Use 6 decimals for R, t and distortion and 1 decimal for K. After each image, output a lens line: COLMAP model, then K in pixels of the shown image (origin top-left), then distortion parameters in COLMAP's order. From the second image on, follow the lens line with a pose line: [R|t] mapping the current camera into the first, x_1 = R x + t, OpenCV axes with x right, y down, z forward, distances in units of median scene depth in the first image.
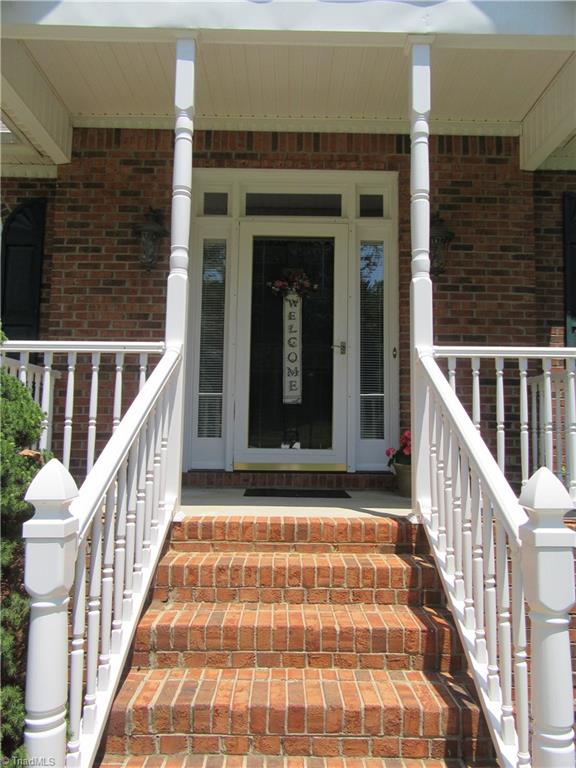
lens RADIAL K [[566.2, 0, 290.4], [0, 566.2, 384.7], [0, 0, 1]] dist [0.007693, 0.001163]
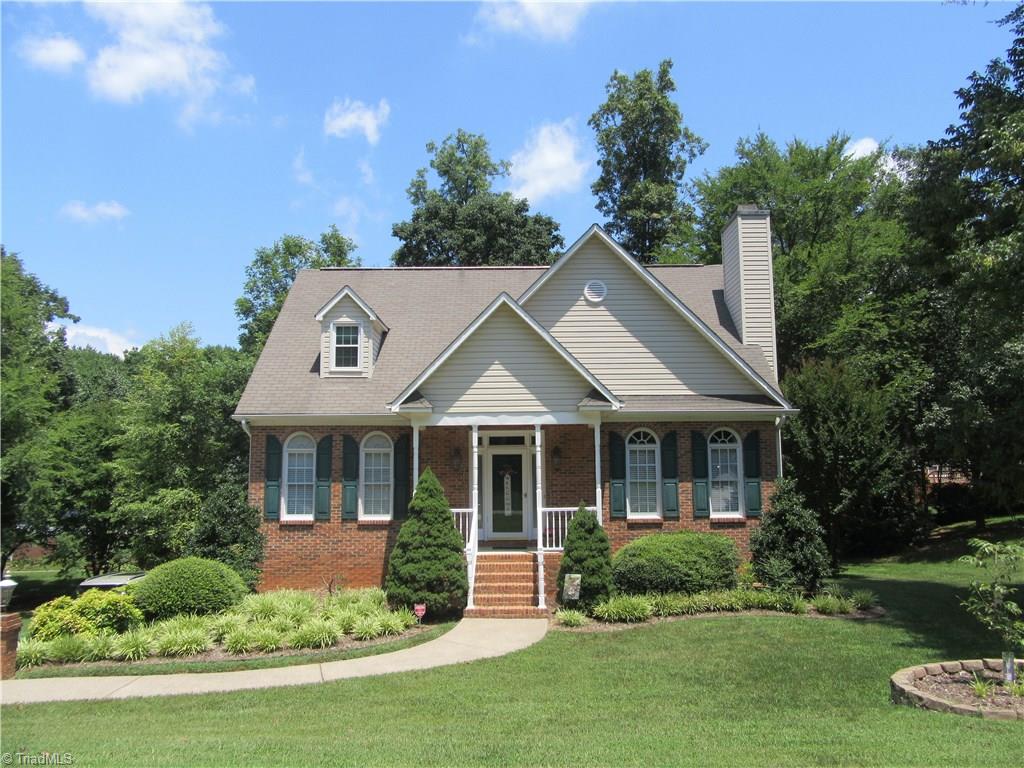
lens RADIAL K [[773.9, 0, 509.8], [0, 773.9, 383.3], [0, 0, 1]] dist [-0.016502, -0.004965]
pose [[0.999378, -0.027682, -0.021844, 0.111504], [0.027094, 0.999274, -0.026767, -0.510575], [0.022569, 0.026159, 0.999403, -2.786369]]
